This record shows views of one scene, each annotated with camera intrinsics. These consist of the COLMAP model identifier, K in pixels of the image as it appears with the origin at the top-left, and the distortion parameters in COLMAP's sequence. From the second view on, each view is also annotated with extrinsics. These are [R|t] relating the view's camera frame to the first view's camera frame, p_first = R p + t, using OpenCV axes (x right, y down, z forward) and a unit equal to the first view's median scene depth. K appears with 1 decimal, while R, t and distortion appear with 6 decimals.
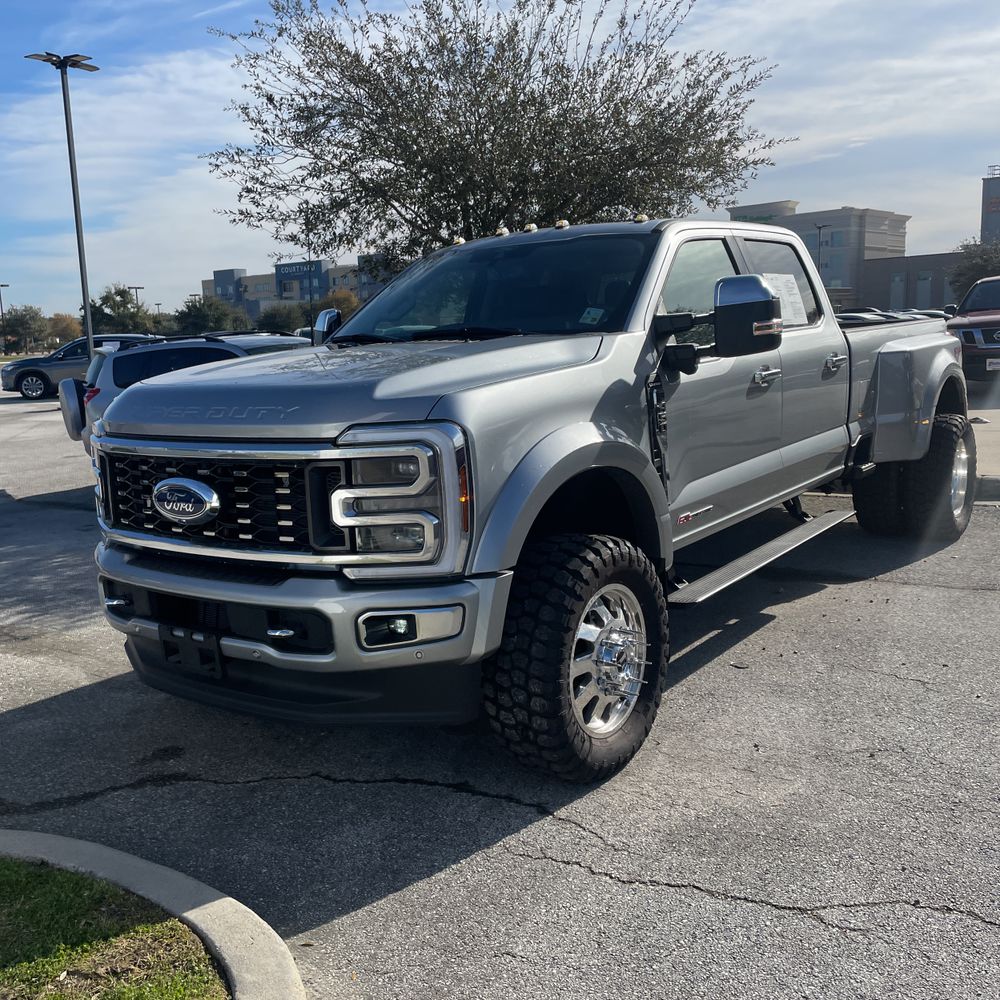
lens RADIAL K [[958.4, 0, 479.3], [0, 958.4, 500.4], [0, 0, 1]] dist [0.007113, -0.006217]
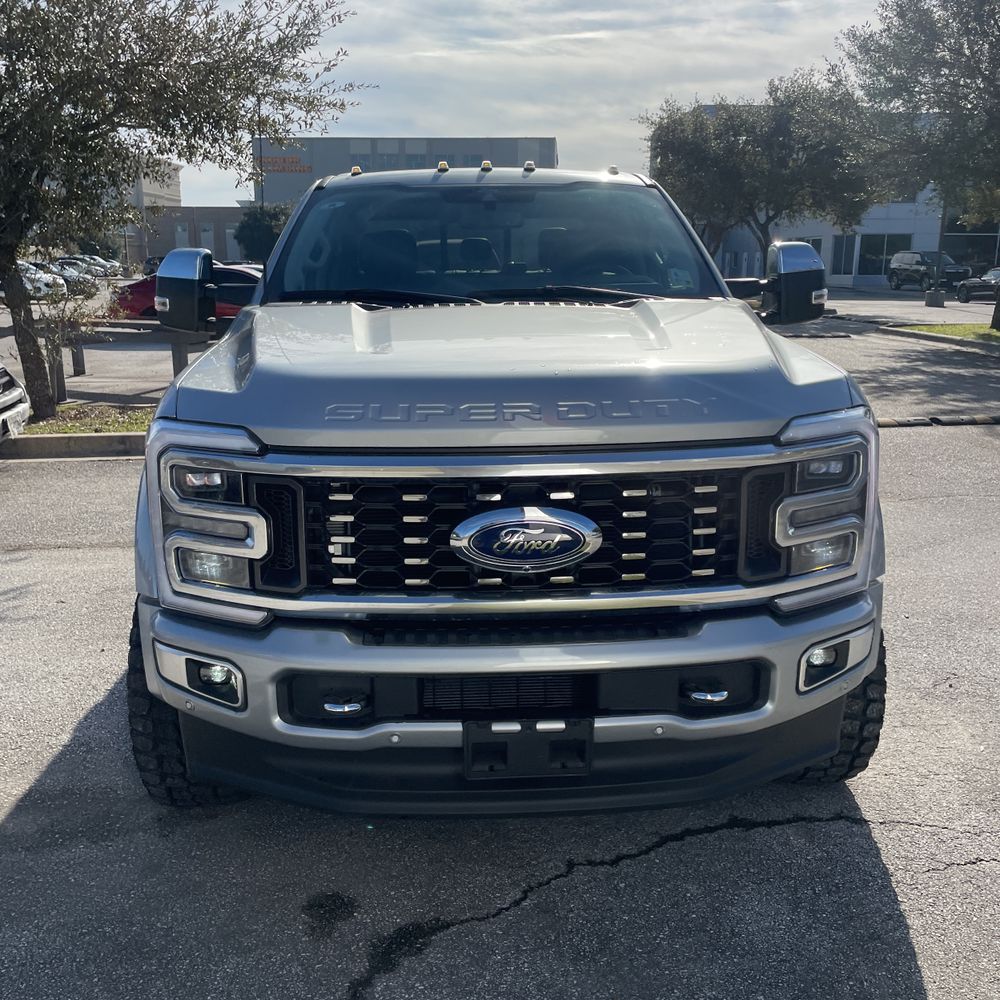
lens RADIAL K [[958.4, 0, 479.3], [0, 958.4, 500.4], [0, 0, 1]] dist [0.007113, -0.006217]
pose [[0.797037, -0.098244, 0.595886, -0.755695], [0.076747, 0.995157, 0.061418, -0.074007], [-0.599034, -0.003221, 0.800717, 0.469207]]
